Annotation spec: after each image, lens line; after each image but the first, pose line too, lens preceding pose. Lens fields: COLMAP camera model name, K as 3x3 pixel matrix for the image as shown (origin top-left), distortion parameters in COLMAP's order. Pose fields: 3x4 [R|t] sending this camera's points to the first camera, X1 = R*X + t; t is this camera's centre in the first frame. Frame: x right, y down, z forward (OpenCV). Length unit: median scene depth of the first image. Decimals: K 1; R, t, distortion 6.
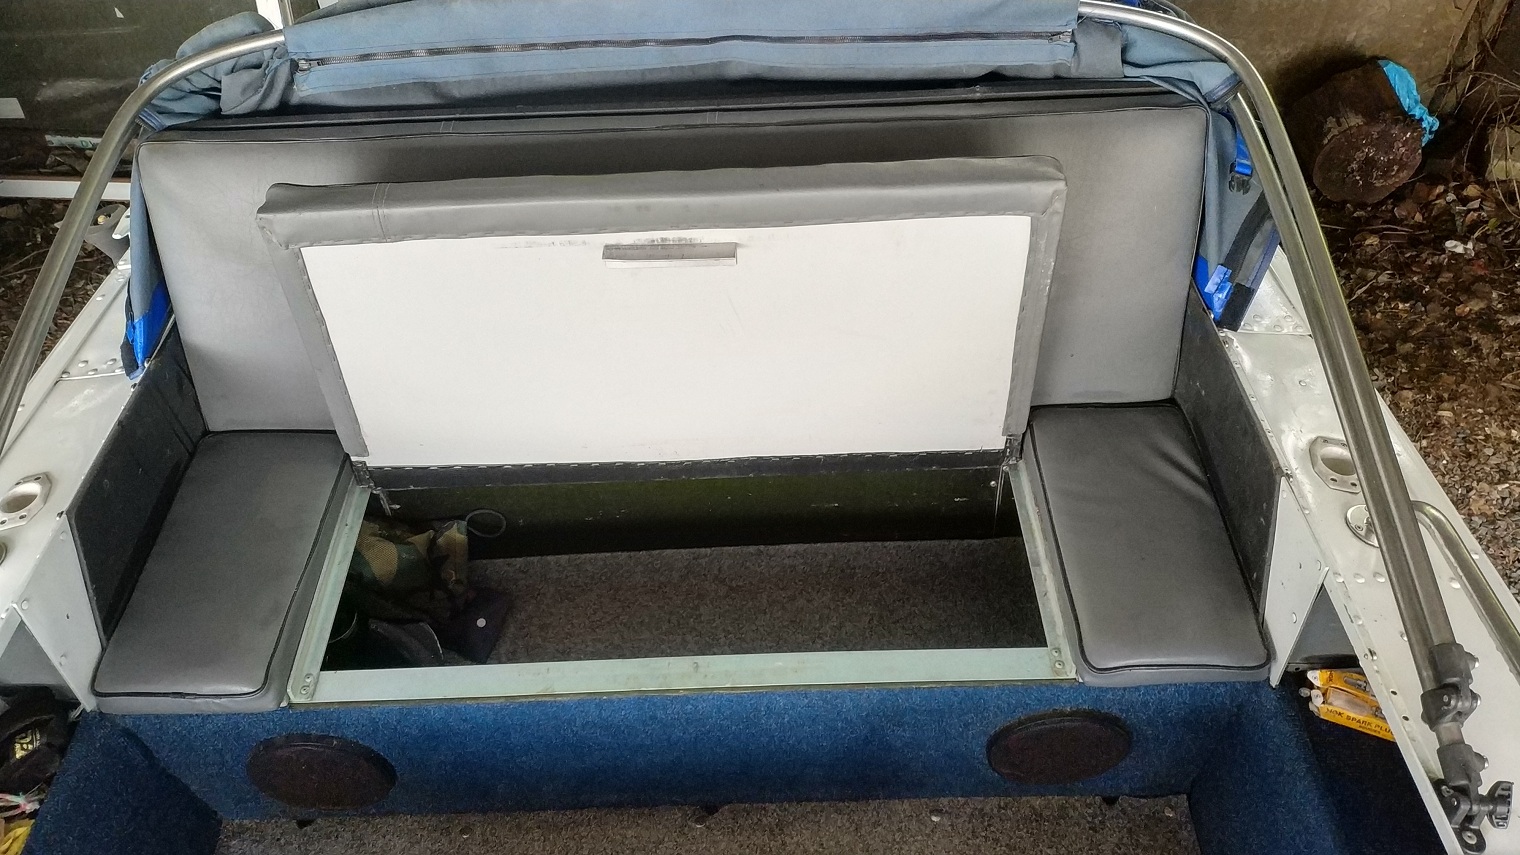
lens RADIAL K [[1220.3, 0, 756.8], [0, 1220.3, 421.0], [0, 0, 1]] dist [0.022604, -0.047073]
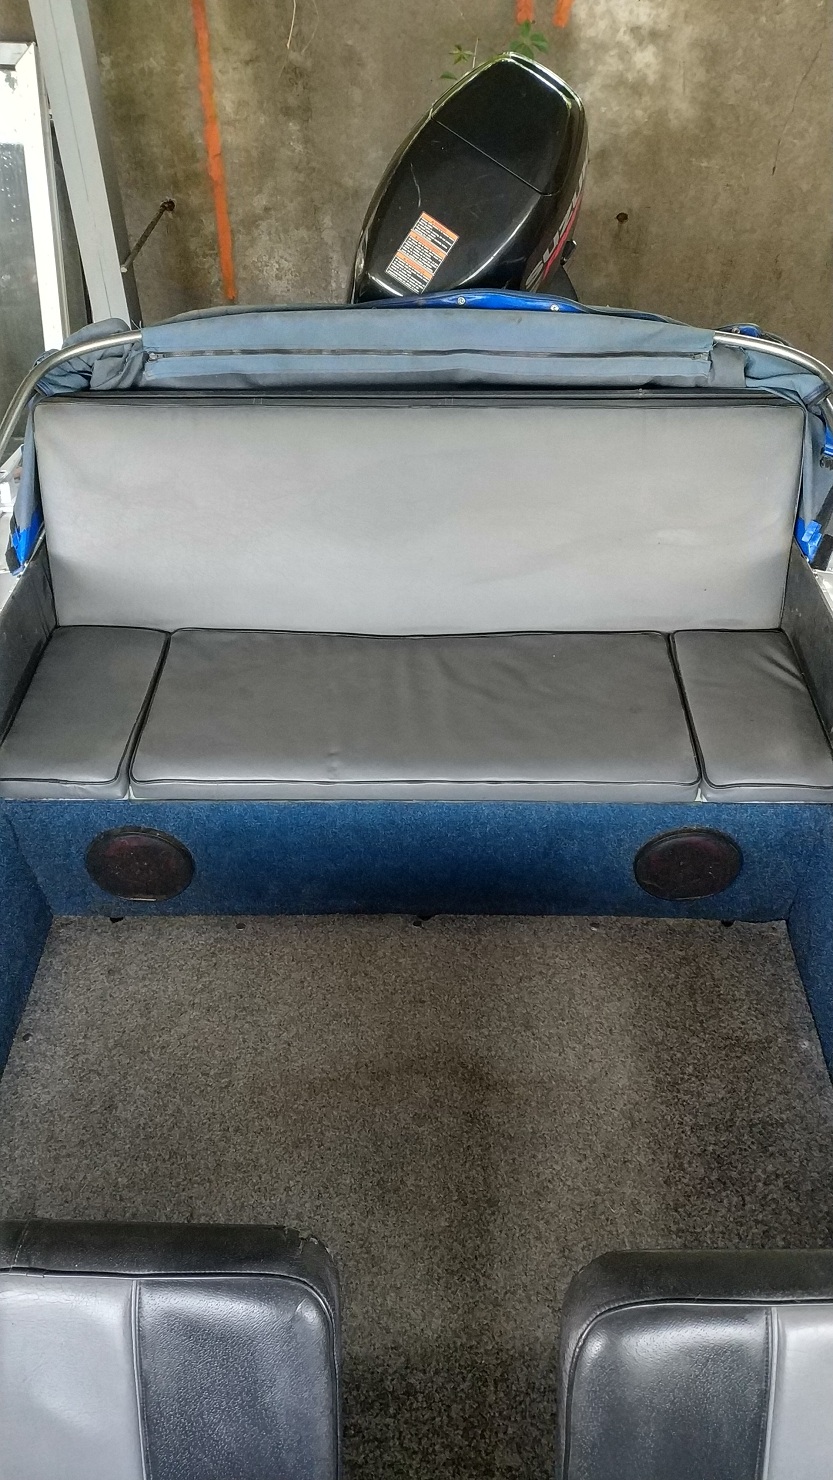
lens RADIAL K [[1188.1, 0, 417.6], [0, 1188.1, 738.4], [0, 0, 1]] dist [0.022604, -0.047073]
pose [[0.999232, 0.039173, 0.000172, -0.055526], [-0.039042, 0.996226, -0.077517, 0.231983], [-0.003208, 0.077451, 0.996991, -0.309171]]
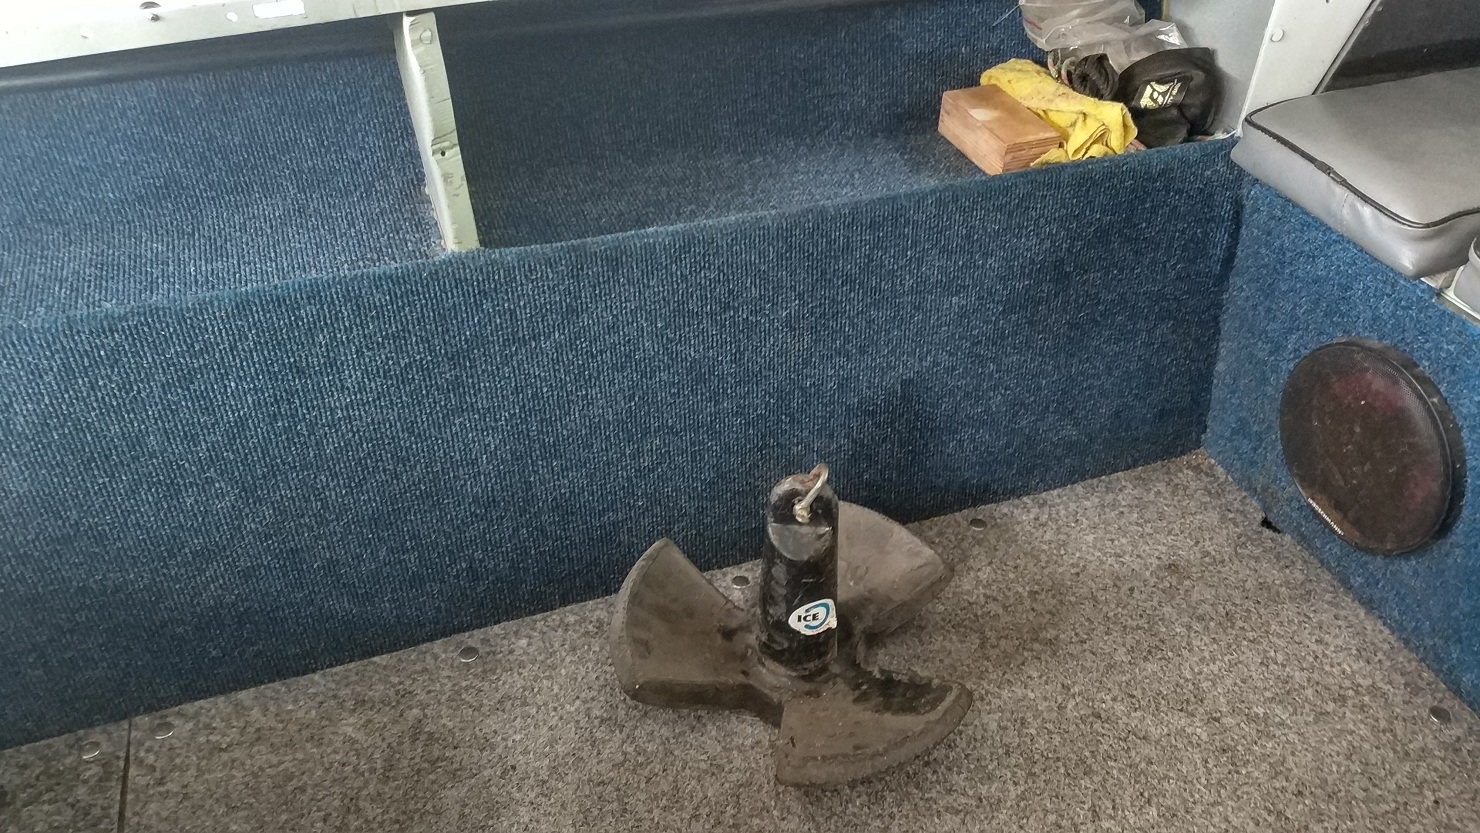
lens RADIAL K [[1188.1, 0, 740.5], [0, 1188.1, 406.5], [0, 0, 1]] dist [0.022604, -0.047073]
pose [[0.321347, 0.614470, -0.720529, -0.026161], [-0.671461, 0.684384, 0.284182, 0.307085], [0.667740, 0.392486, 0.632518, 0.370778]]
